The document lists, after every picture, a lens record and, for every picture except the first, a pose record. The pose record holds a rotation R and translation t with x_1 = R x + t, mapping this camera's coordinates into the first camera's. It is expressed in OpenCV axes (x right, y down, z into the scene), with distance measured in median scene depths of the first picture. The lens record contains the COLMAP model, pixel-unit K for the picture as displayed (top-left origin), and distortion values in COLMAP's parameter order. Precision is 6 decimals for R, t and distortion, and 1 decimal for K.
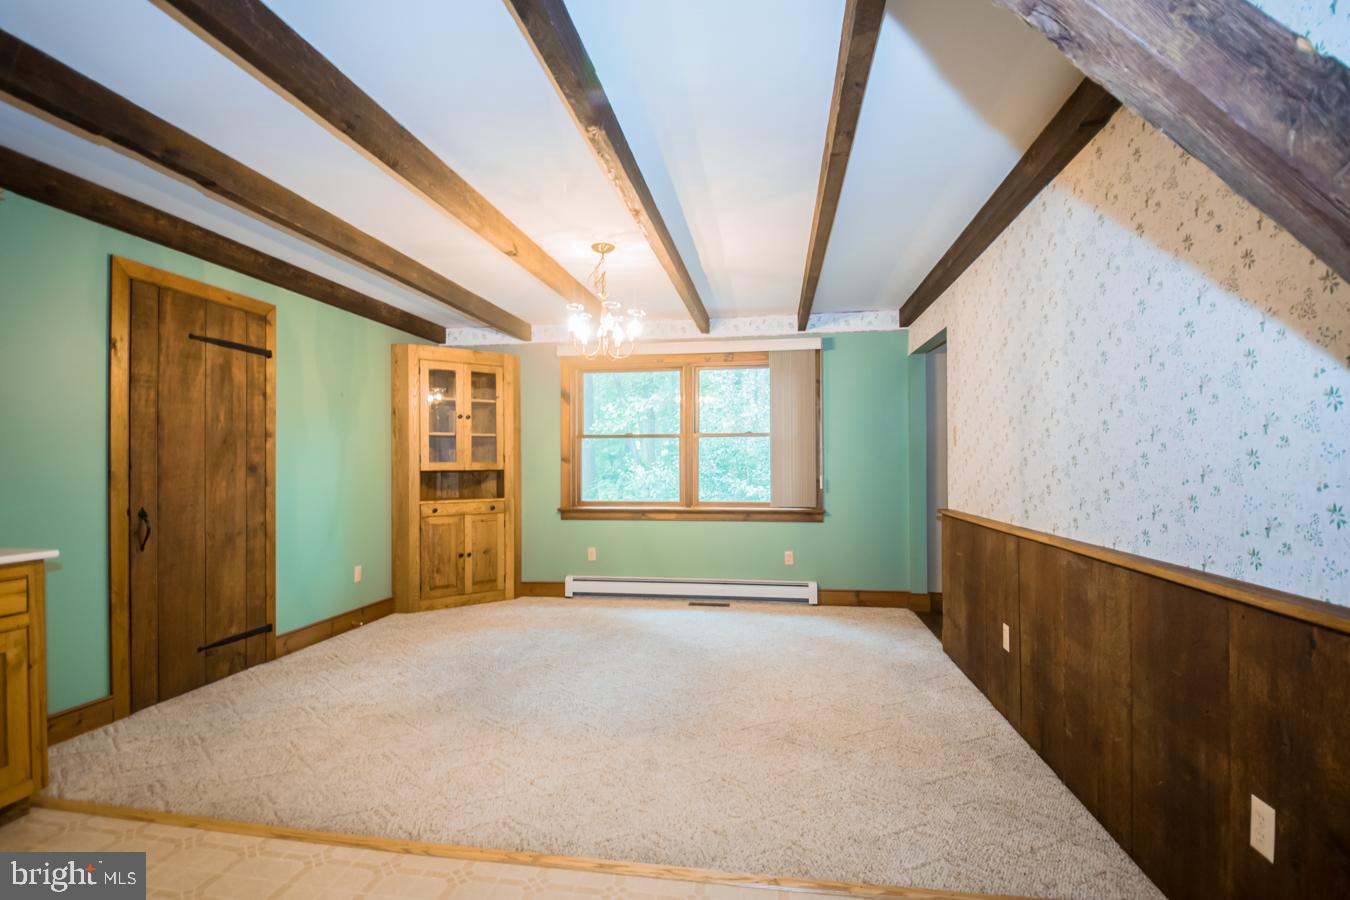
lens RADIAL K [[644.6, 0, 672.2], [0, 644.6, 457.6], [0, 0, 1]] dist [-0.003287, -0.000662]
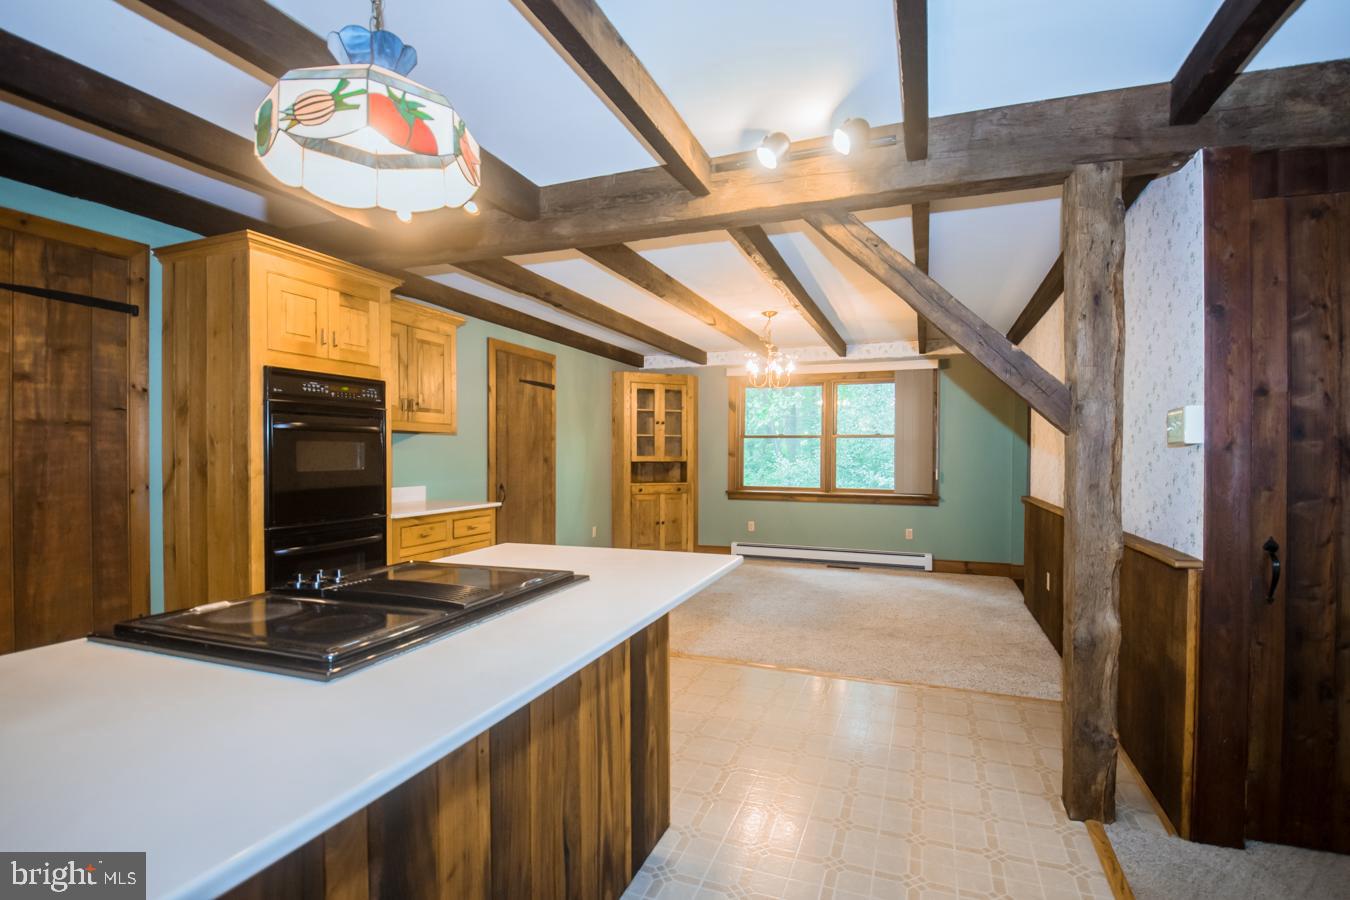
lens RADIAL K [[651.2, 0, 663.8], [0, 651.2, 459.0], [0, 0, 1]] dist [0.000695, -0.000384]
pose [[0.975222, 0.010882, -0.220961, -0.007367], [-0.006590, 0.999775, 0.020152, -0.013949], [0.221130, -0.018197, 0.975074, -0.356771]]
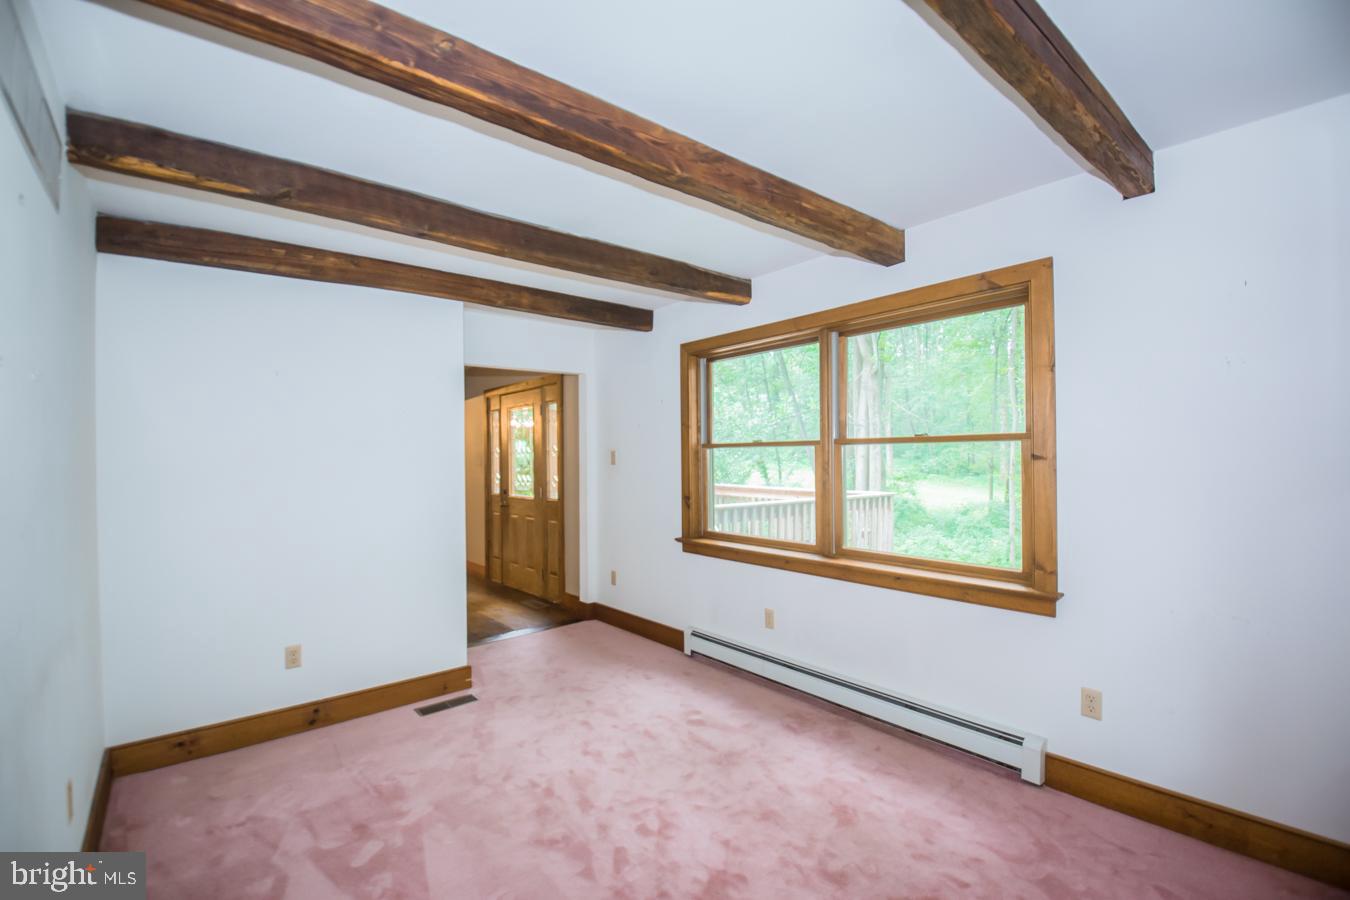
lens RADIAL K [[591.2, 0, 675.0], [0, 591.2, 450.0], [0, 0, 1]] dist [0.001992, 0.000086]
pose [[0.750631, -0.014703, -0.660558, 0.317029], [0.004204, 0.999838, -0.017477, -0.017174], [0.660708, 0.010342, 0.750572, 0.485566]]
